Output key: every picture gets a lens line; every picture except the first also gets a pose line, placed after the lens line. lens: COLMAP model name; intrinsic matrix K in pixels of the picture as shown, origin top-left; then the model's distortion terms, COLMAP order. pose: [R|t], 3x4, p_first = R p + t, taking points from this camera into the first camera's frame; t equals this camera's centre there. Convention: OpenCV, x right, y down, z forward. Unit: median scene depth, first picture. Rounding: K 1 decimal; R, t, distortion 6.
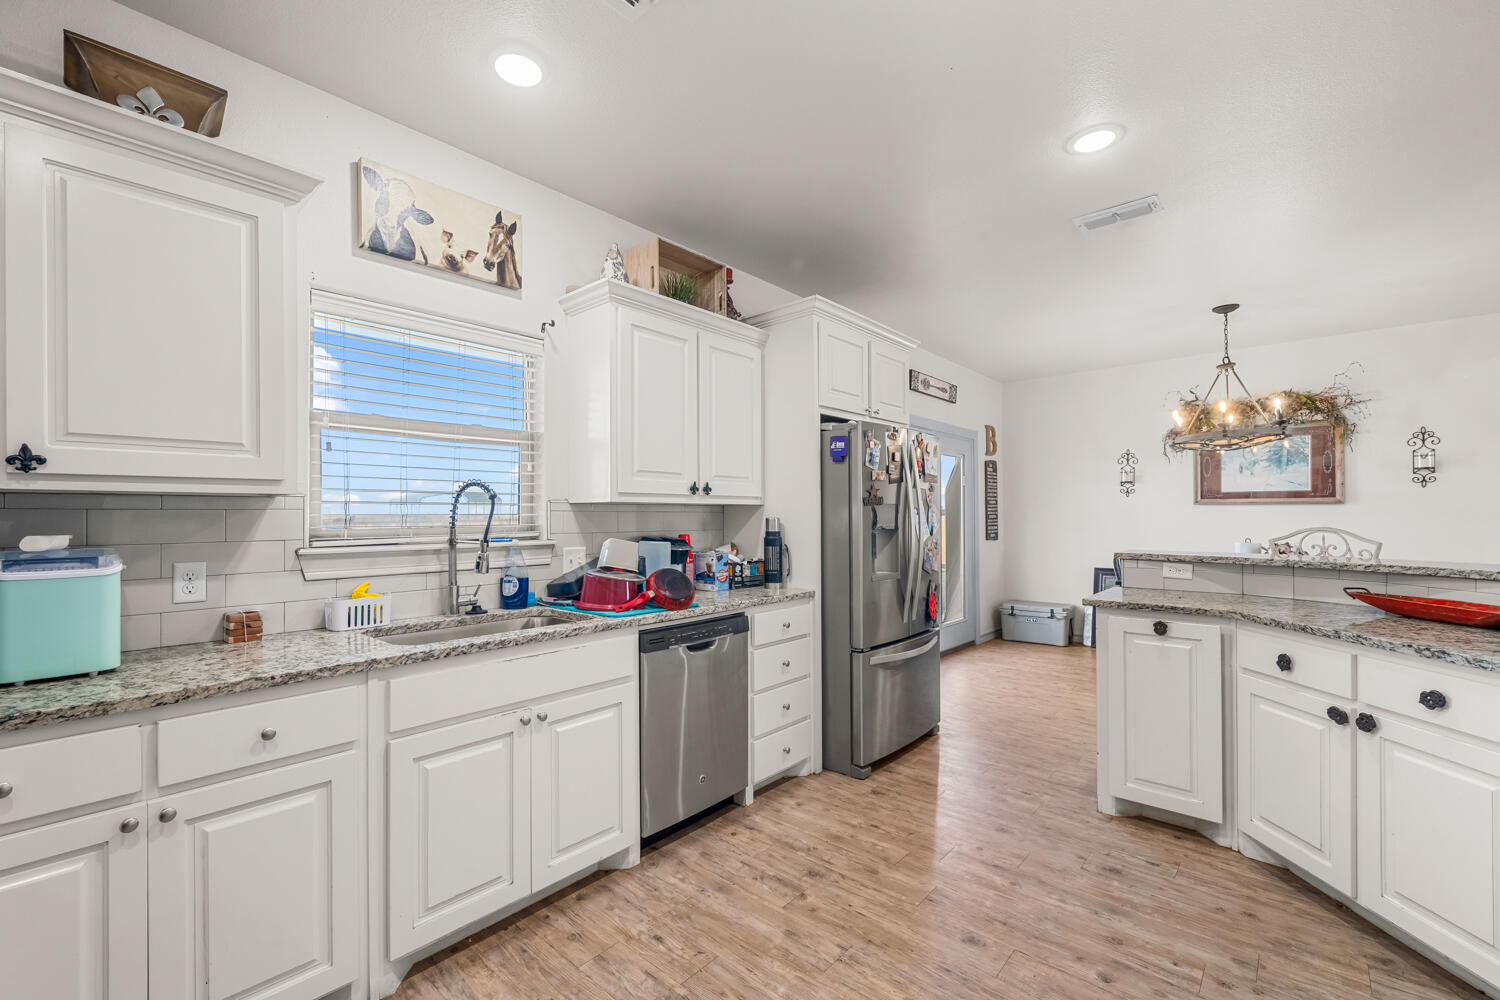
lens RADIAL K [[639.7, 0, 724.1], [0, 639.7, 513.2], [0, 0, 1]] dist [-0.000616, -0.000071]
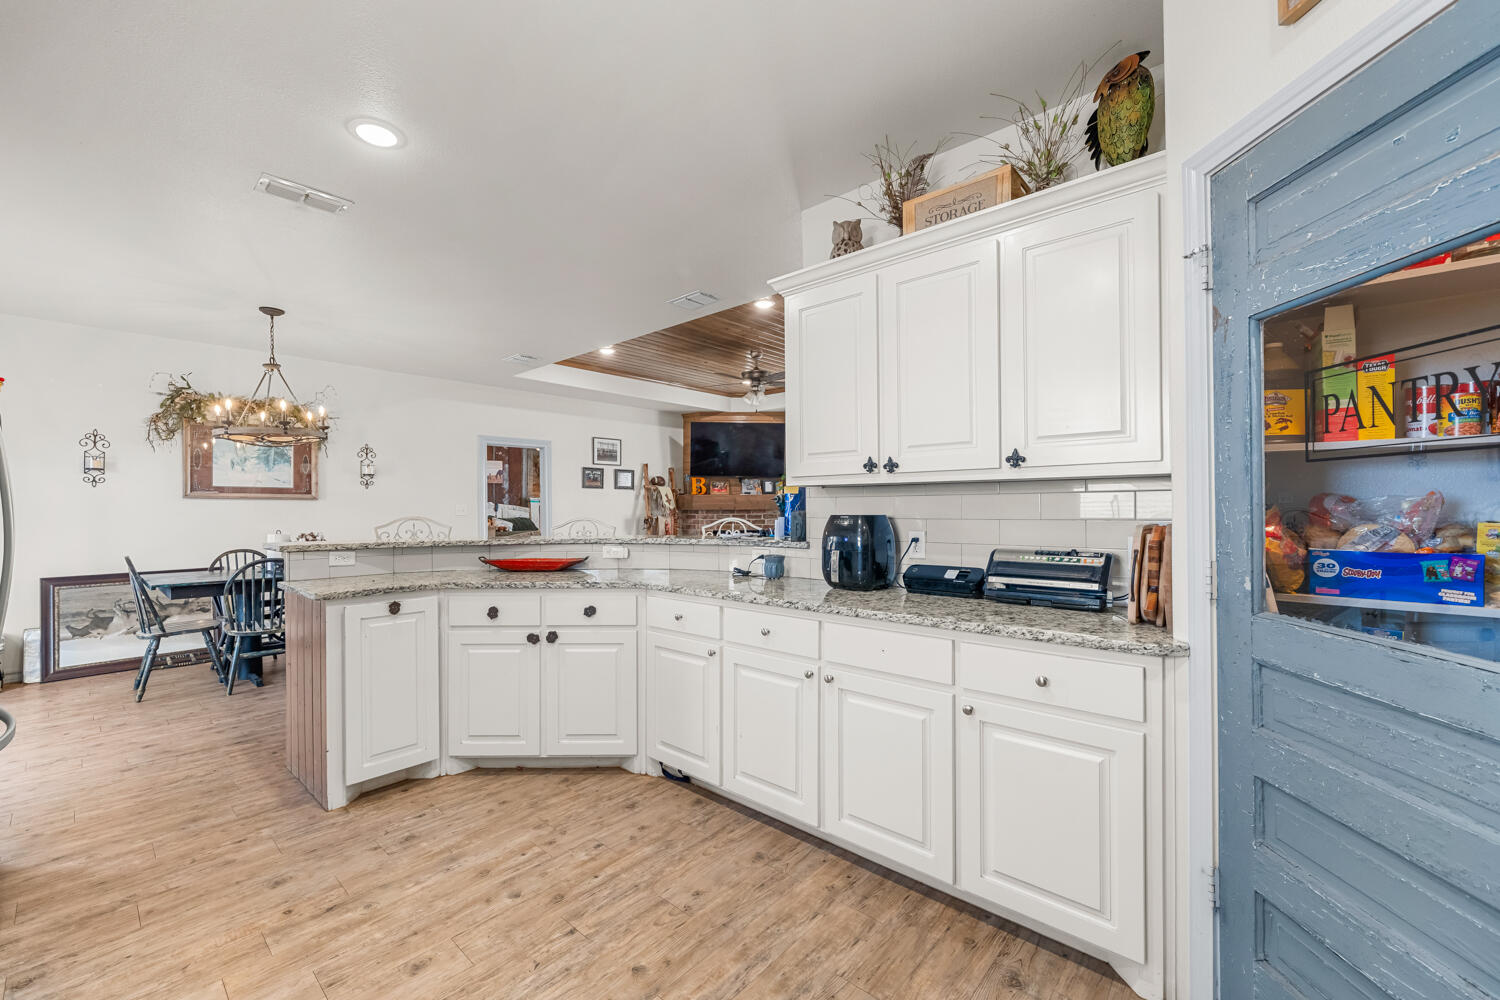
lens RADIAL K [[609.6, 0, 736.1], [0, 609.6, 510.1], [0, 0, 1]] dist [-0.003198, -0.000346]
pose [[-0.021041, 0.002053, 0.999777, -0.376386], [0.000868, 0.999998, -0.002035, 0.014303], [-0.999778, 0.000825, -0.021042, 0.433519]]
